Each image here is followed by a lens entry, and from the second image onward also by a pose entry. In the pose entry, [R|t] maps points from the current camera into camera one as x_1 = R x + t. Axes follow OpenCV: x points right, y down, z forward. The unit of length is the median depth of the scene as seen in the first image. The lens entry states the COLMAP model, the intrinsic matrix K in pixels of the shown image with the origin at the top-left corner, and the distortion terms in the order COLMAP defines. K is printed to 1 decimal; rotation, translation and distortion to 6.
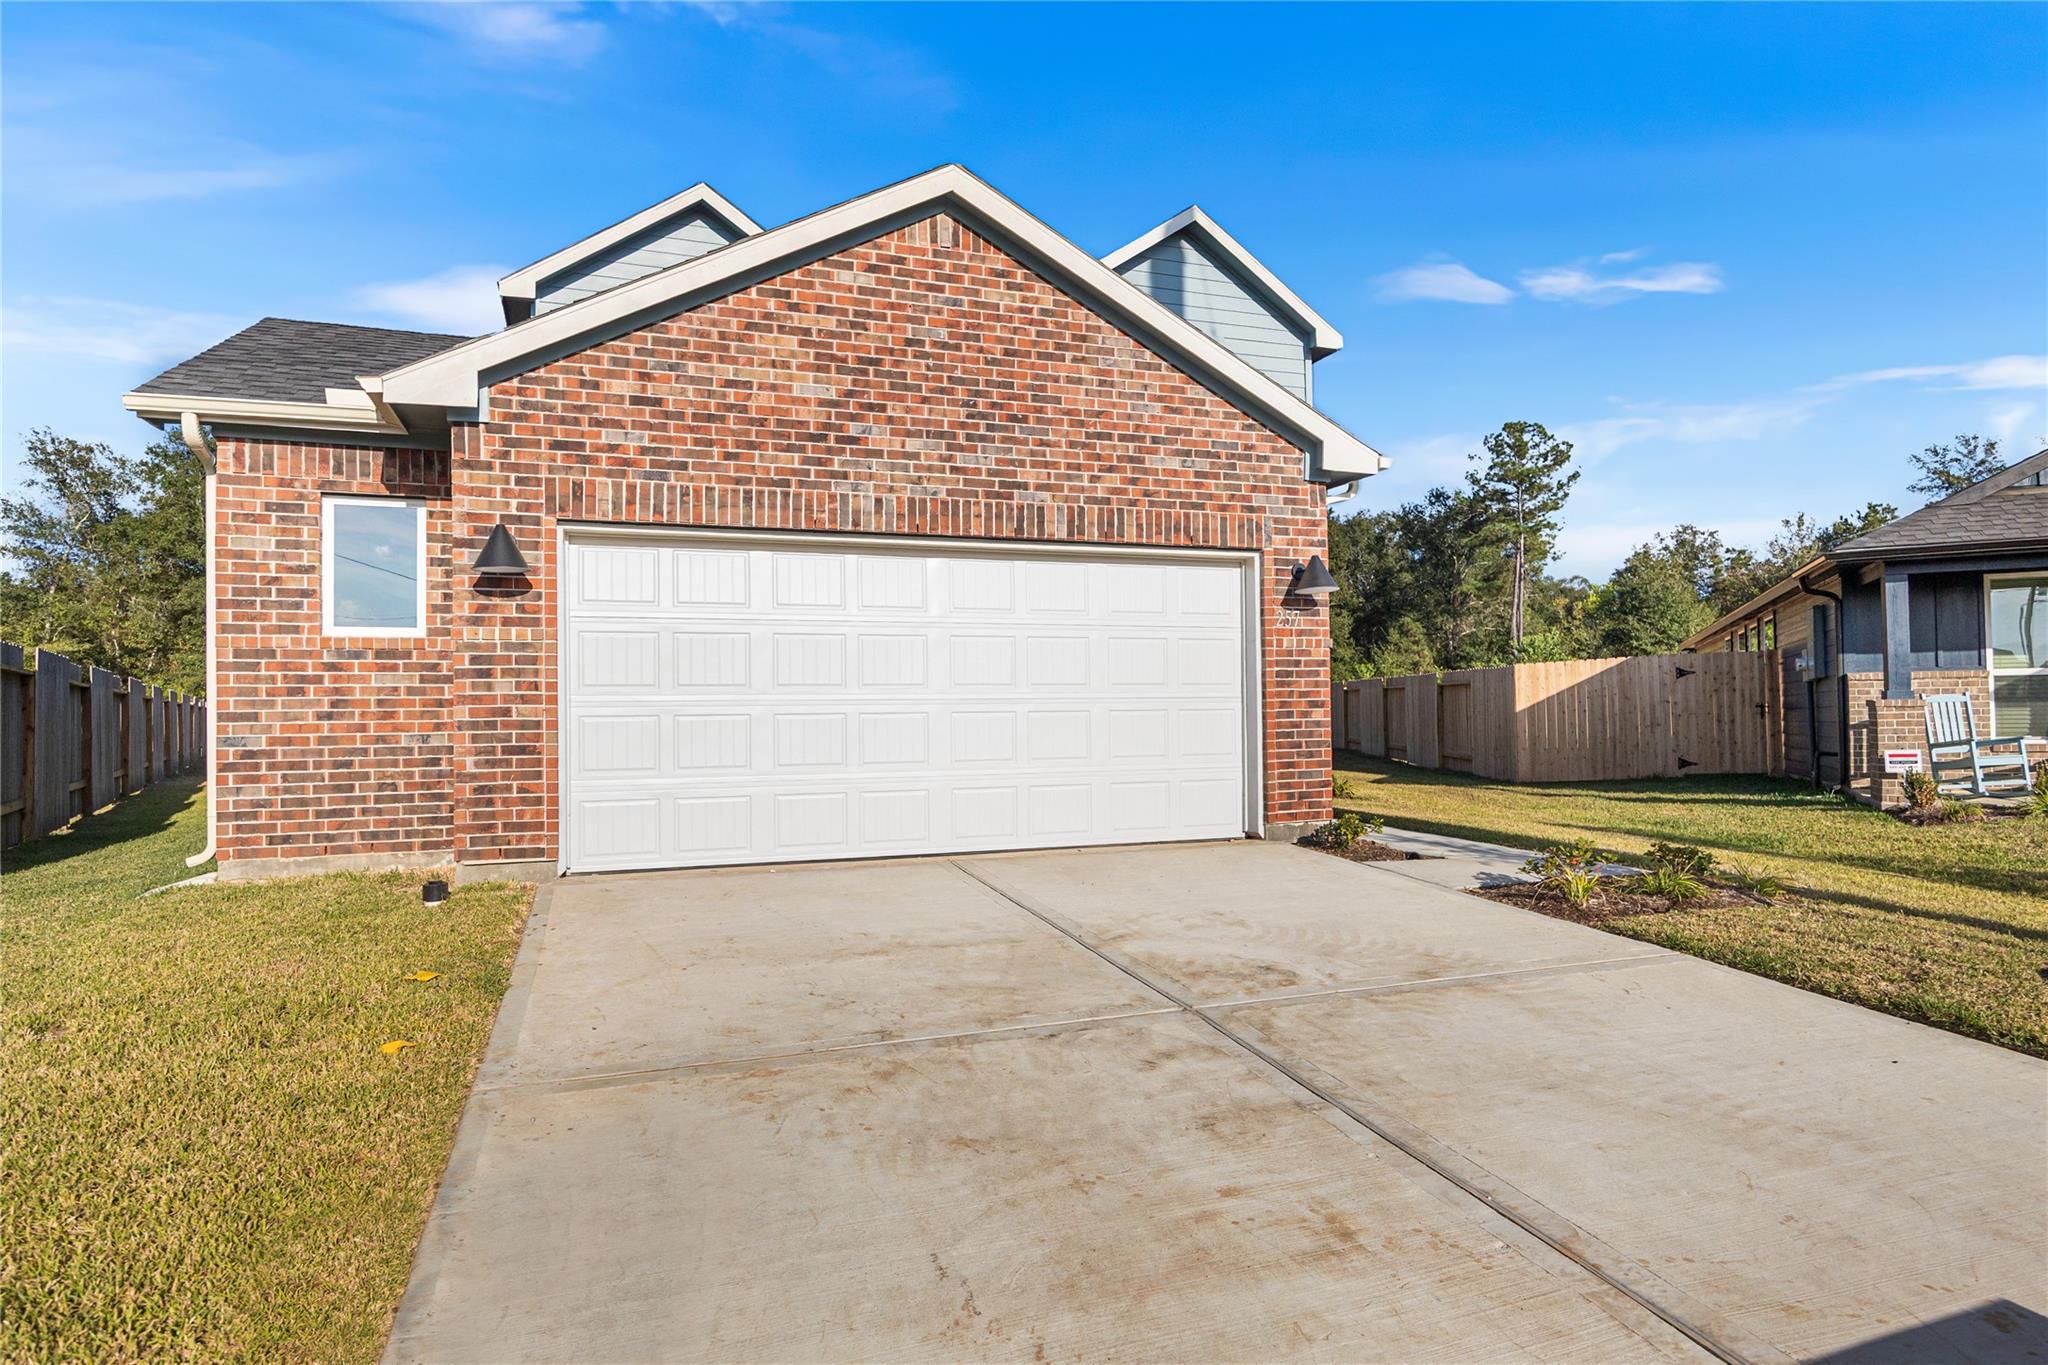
lens RADIAL K [[1085.9, 0, 1076.6], [0, 1085.9, 684.9], [0, 0, 1]] dist [0.000460, -0.001405]
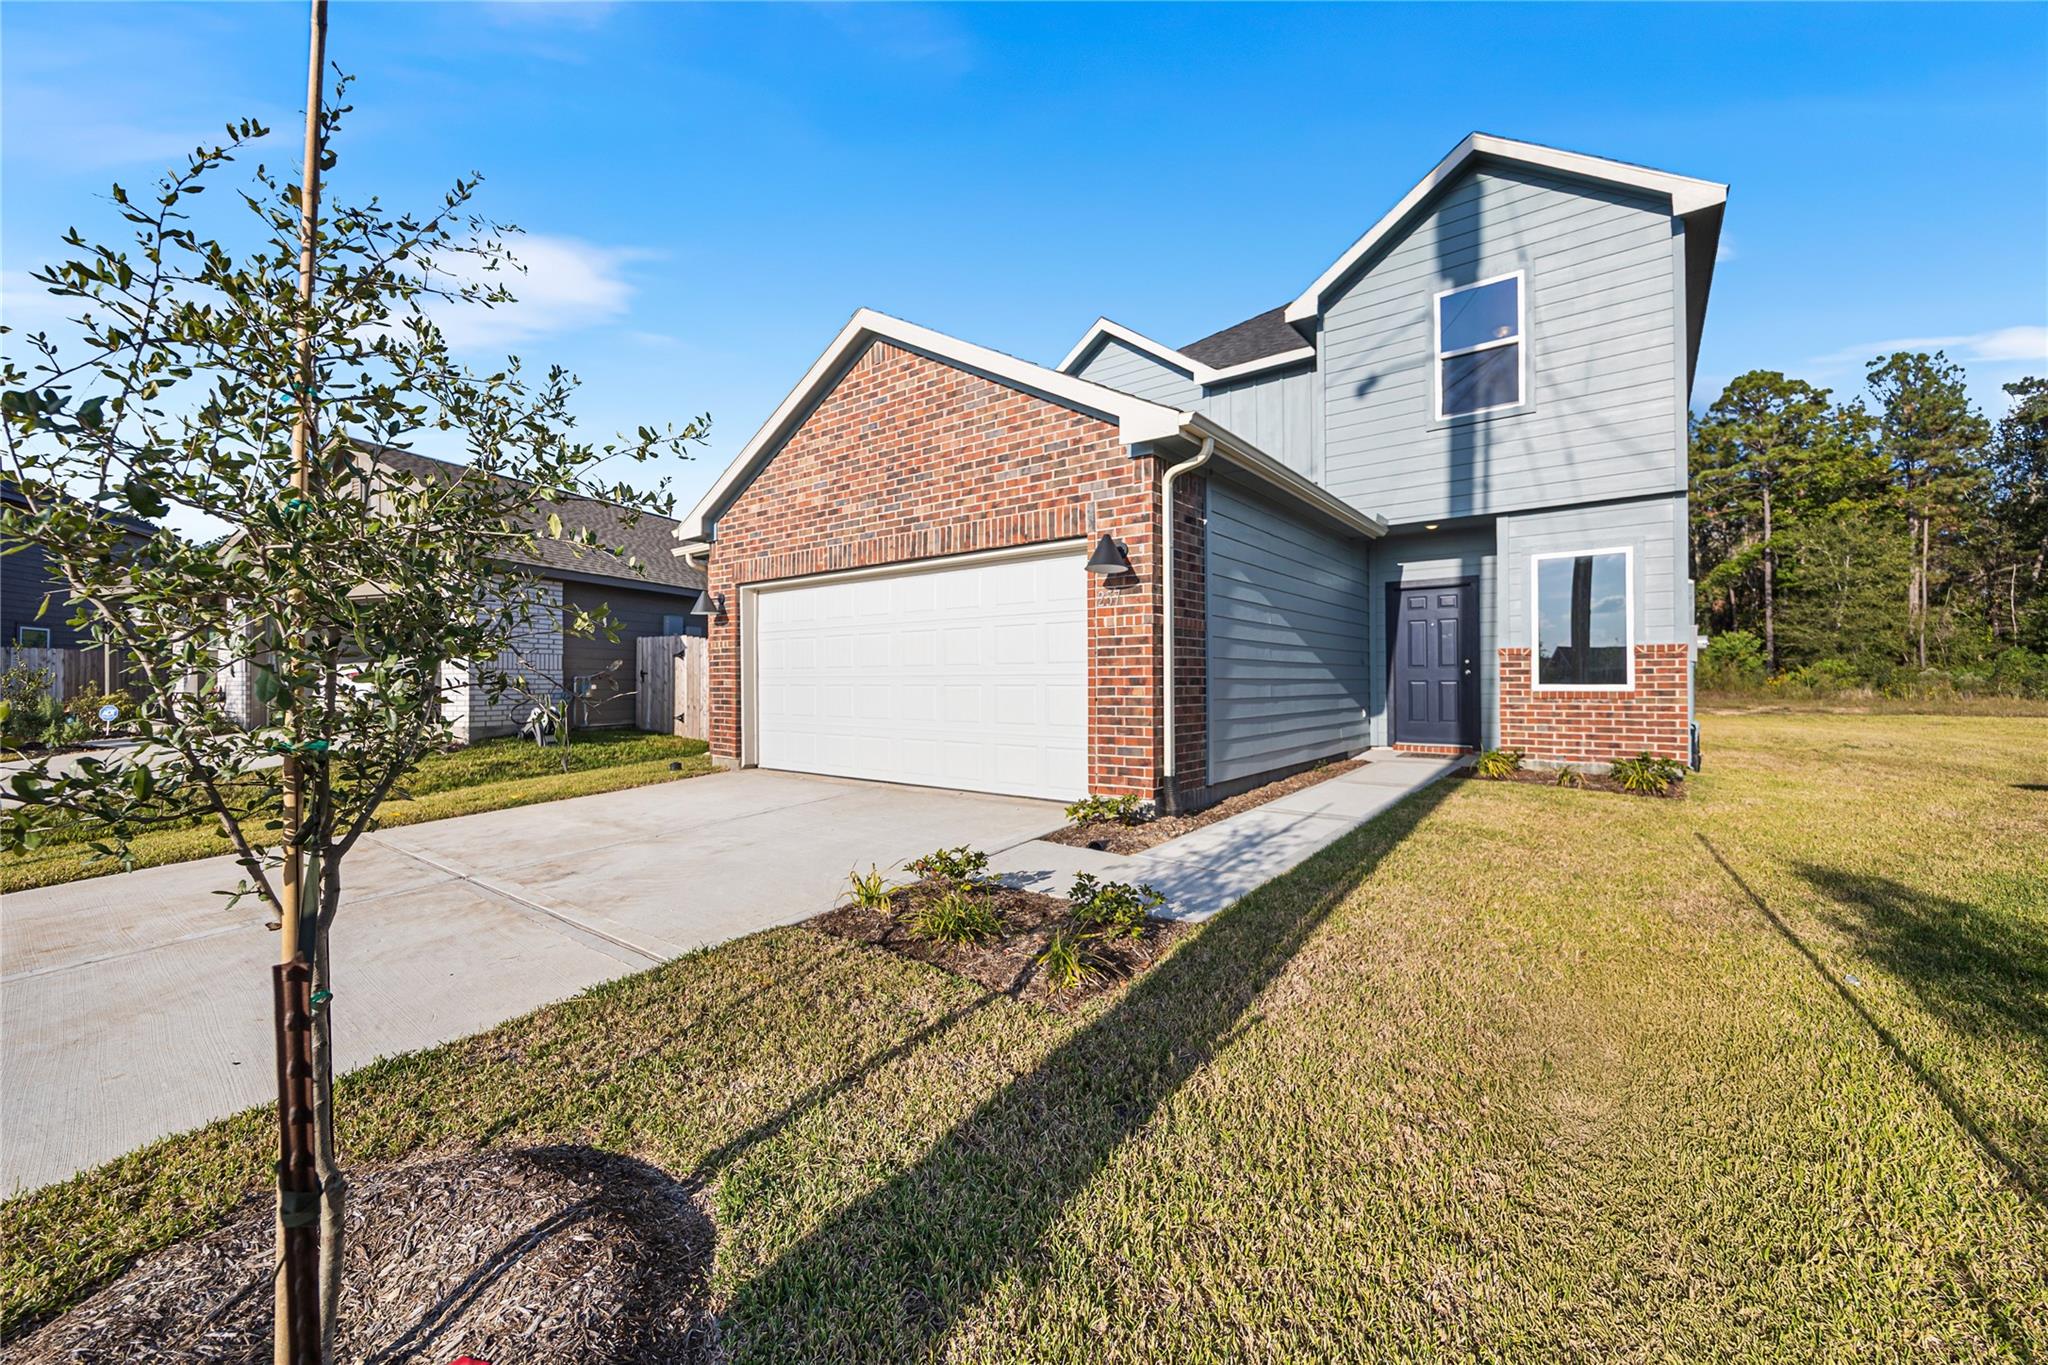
lens RADIAL K [[783.1, 0, 1059.6], [0, 783.1, 667.9], [0, 0, 1]] dist [-0.000251, -0.000628]
pose [[0.550904, -0.001819, -0.834567, 0.869264], [0.021773, 0.999689, 0.012194, -0.005826], [0.834285, -0.024888, 0.550772, 0.608335]]
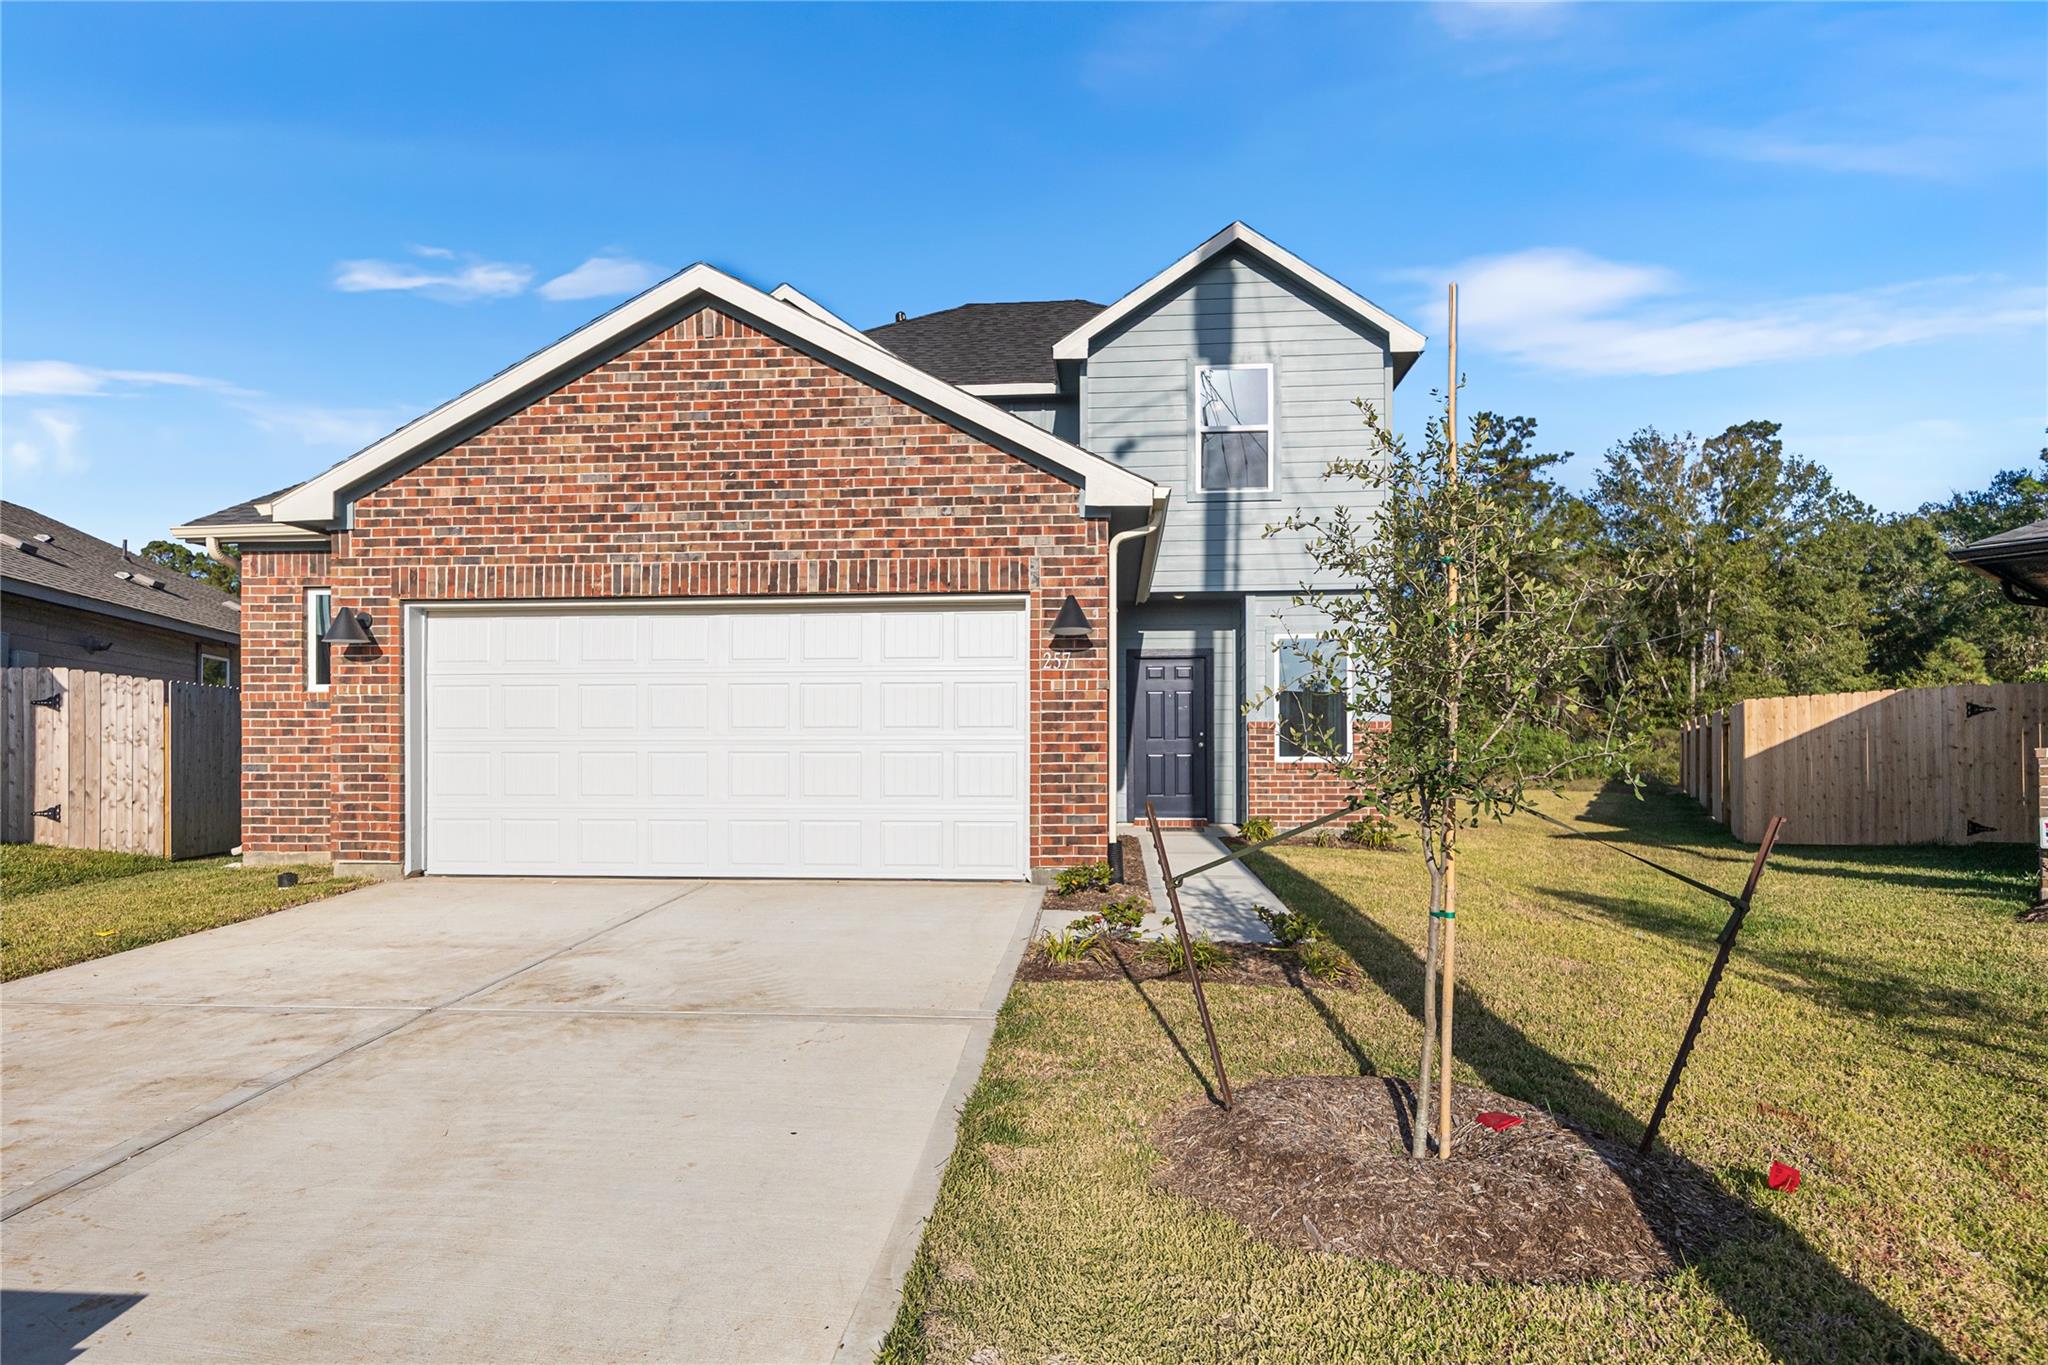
lens RADIAL K [[1085.9, 0, 1064.3], [0, 1085.9, 739.4], [0, 0, 1]] dist [0.000460, -0.001405]
pose [[0.916982, 0.006148, -0.398882, 0.654926], [0.000297, 0.999870, 0.016093, -0.006138], [0.398930, -0.014875, 0.916861, 0.110726]]
